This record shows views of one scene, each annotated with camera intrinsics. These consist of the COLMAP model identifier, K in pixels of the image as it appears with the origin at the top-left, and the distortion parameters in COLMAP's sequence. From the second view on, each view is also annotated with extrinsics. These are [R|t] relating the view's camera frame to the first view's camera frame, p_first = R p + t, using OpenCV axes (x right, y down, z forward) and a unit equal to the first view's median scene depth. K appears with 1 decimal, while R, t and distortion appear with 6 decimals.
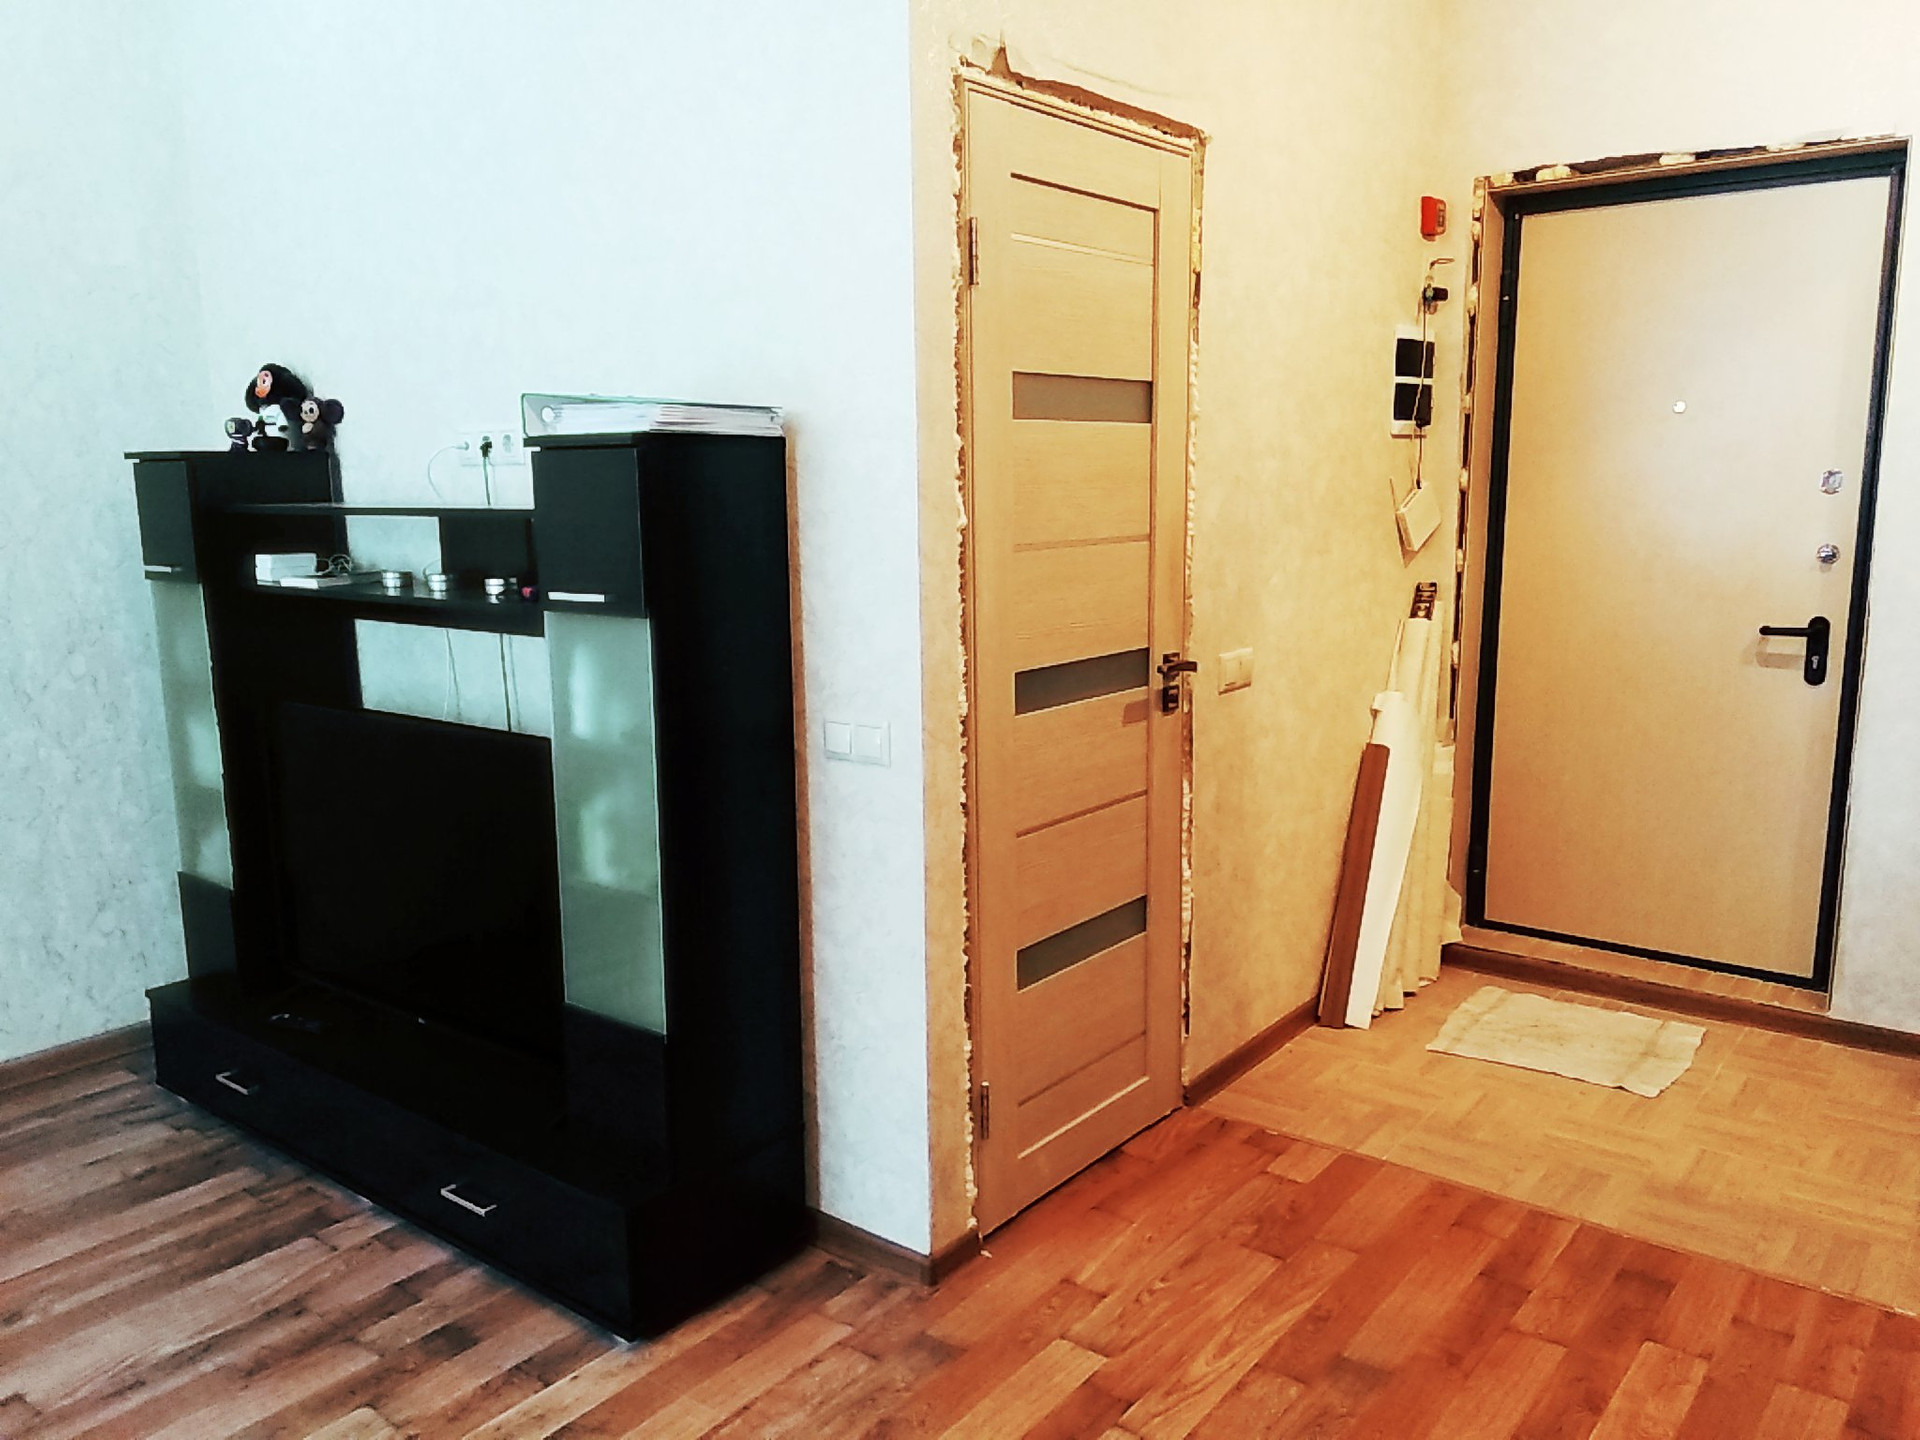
lens RADIAL K [[1451.9, 0, 958.7], [0, 1451.9, 733.1], [0, 0, 1]] dist [0.046328, -0.059773]
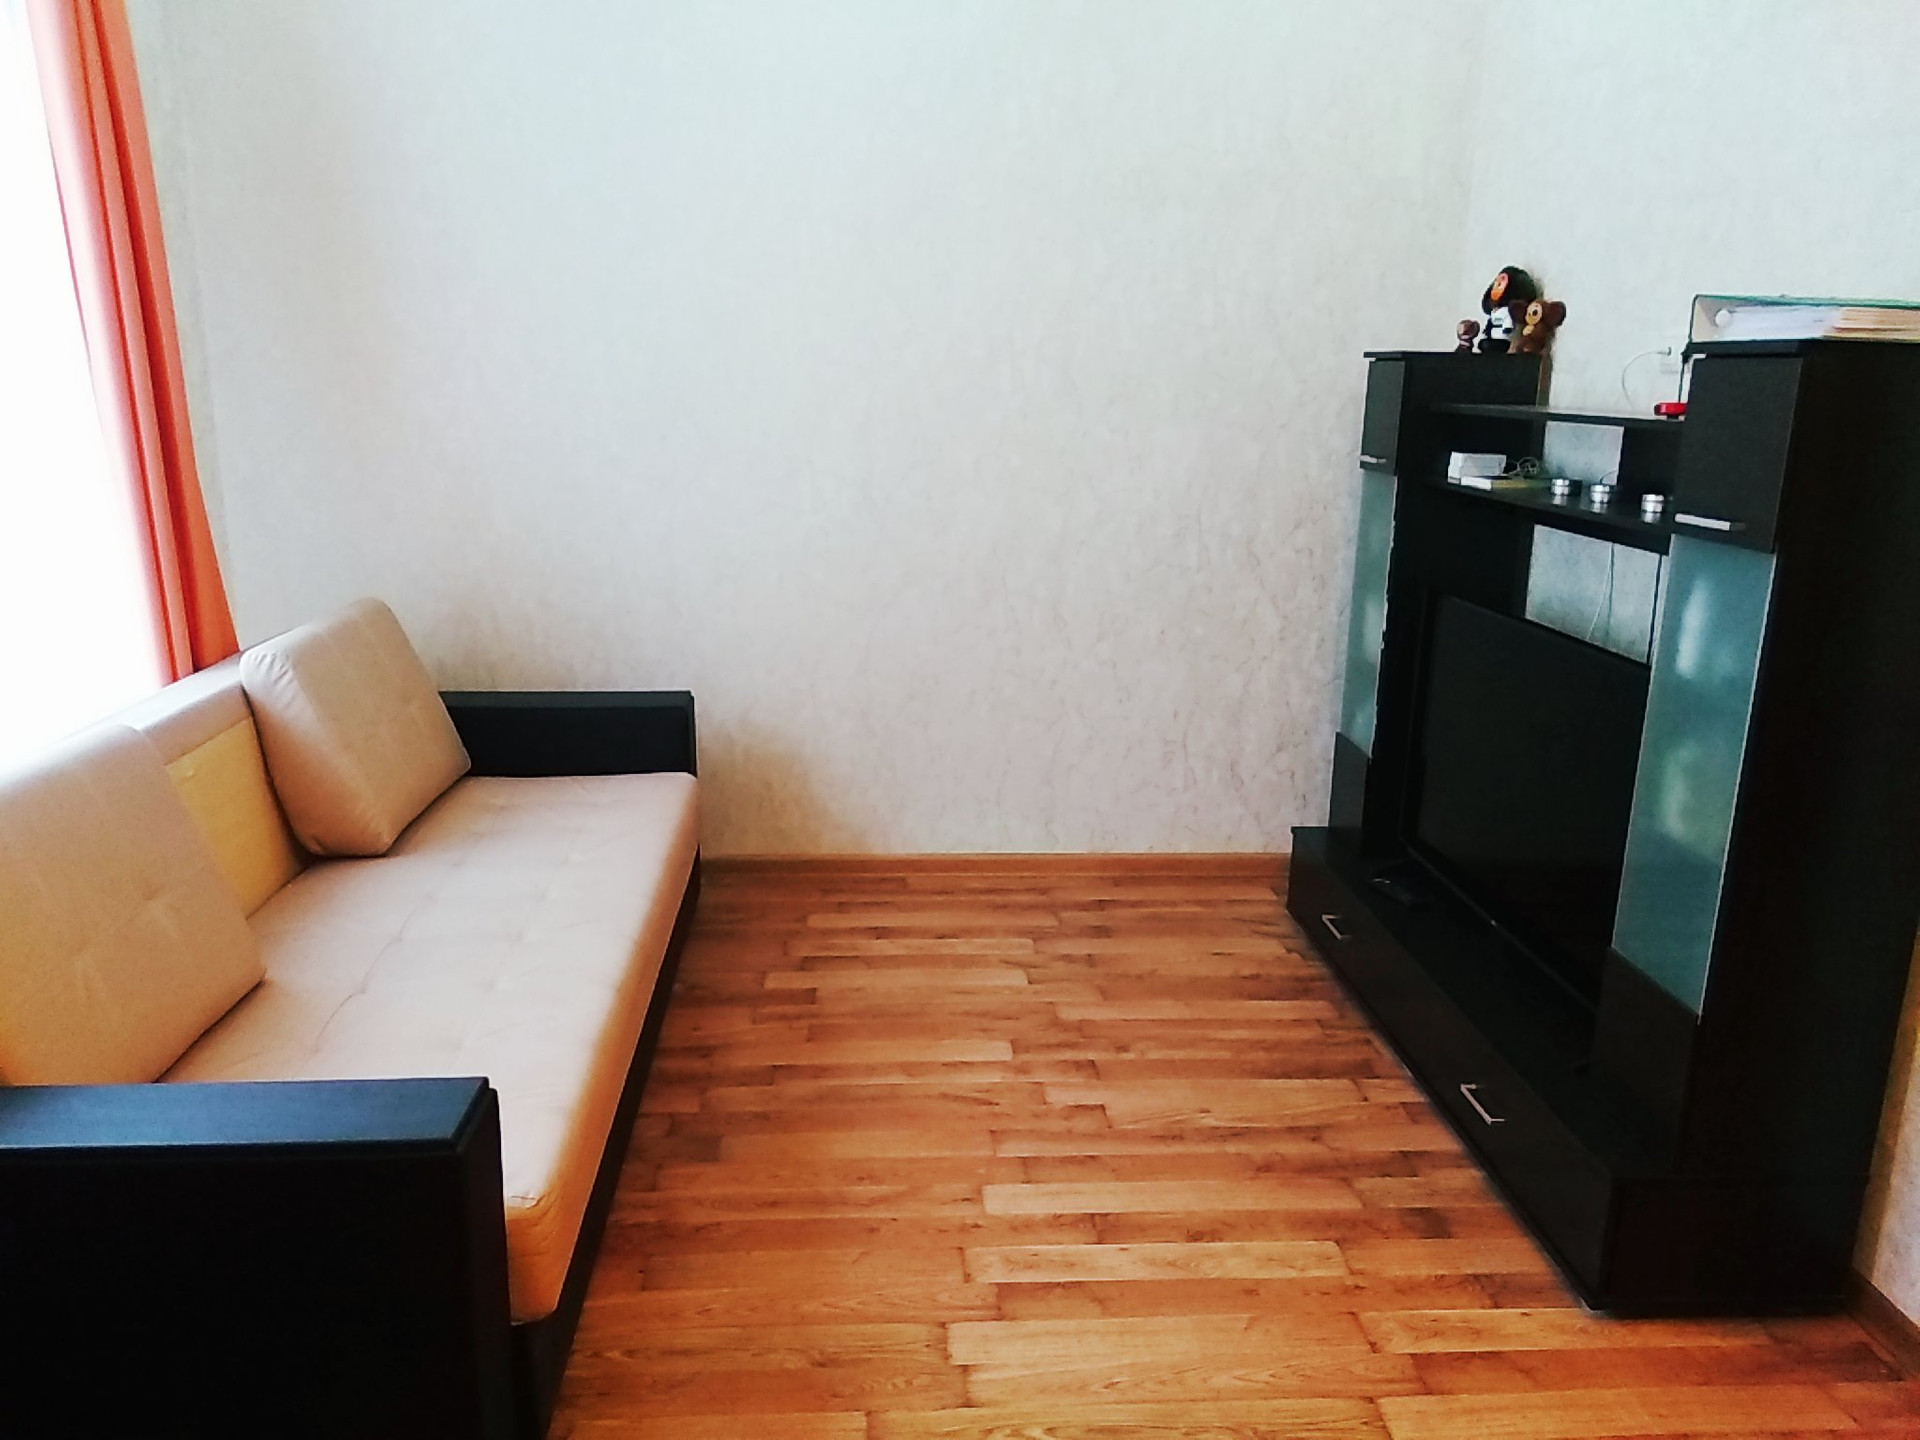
lens RADIAL K [[1451.9, 0, 972.1], [0, 1451.9, 728.8], [0, 0, 1]] dist [0.046328, -0.059773]
pose [[0.670713, 0.207738, -0.712031, 0.085923], [-0.163579, 0.977770, 0.131181, -0.009610], [0.723454, 0.028488, 0.689785, 0.033978]]
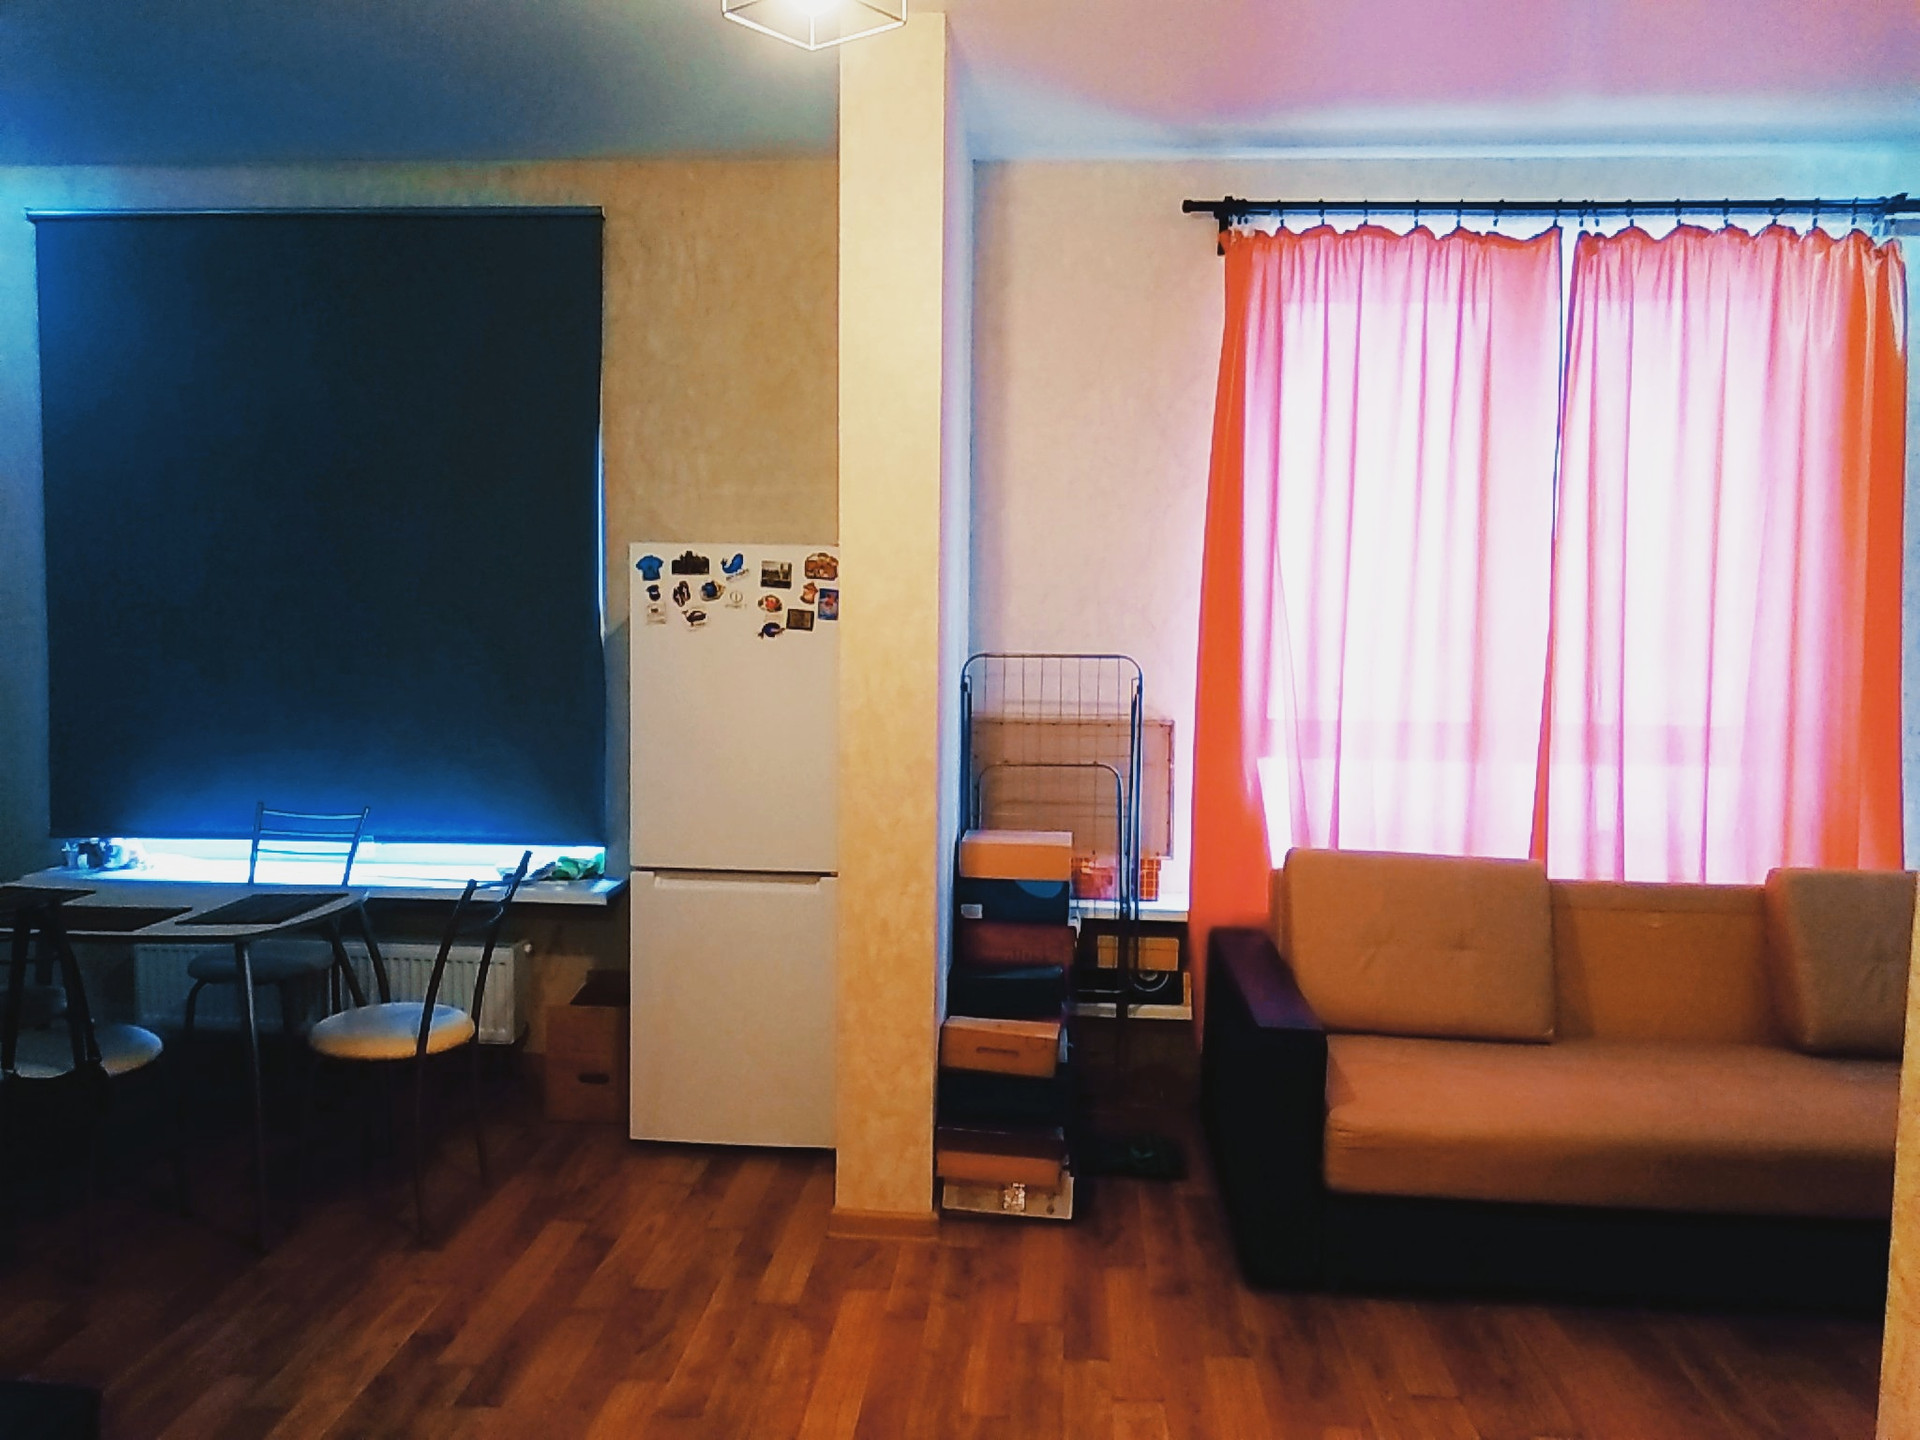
lens RADIAL K [[1451.9, 0, 956.9], [0, 1451.9, 721.0], [0, 0, 1]] dist [0.046328, -0.059773]
pose [[-0.827919, 0.048719, -0.558728, 0.418085], [-0.106142, 0.964606, 0.241389, -0.221378], [0.550713, 0.259155, -0.793445, 0.965165]]
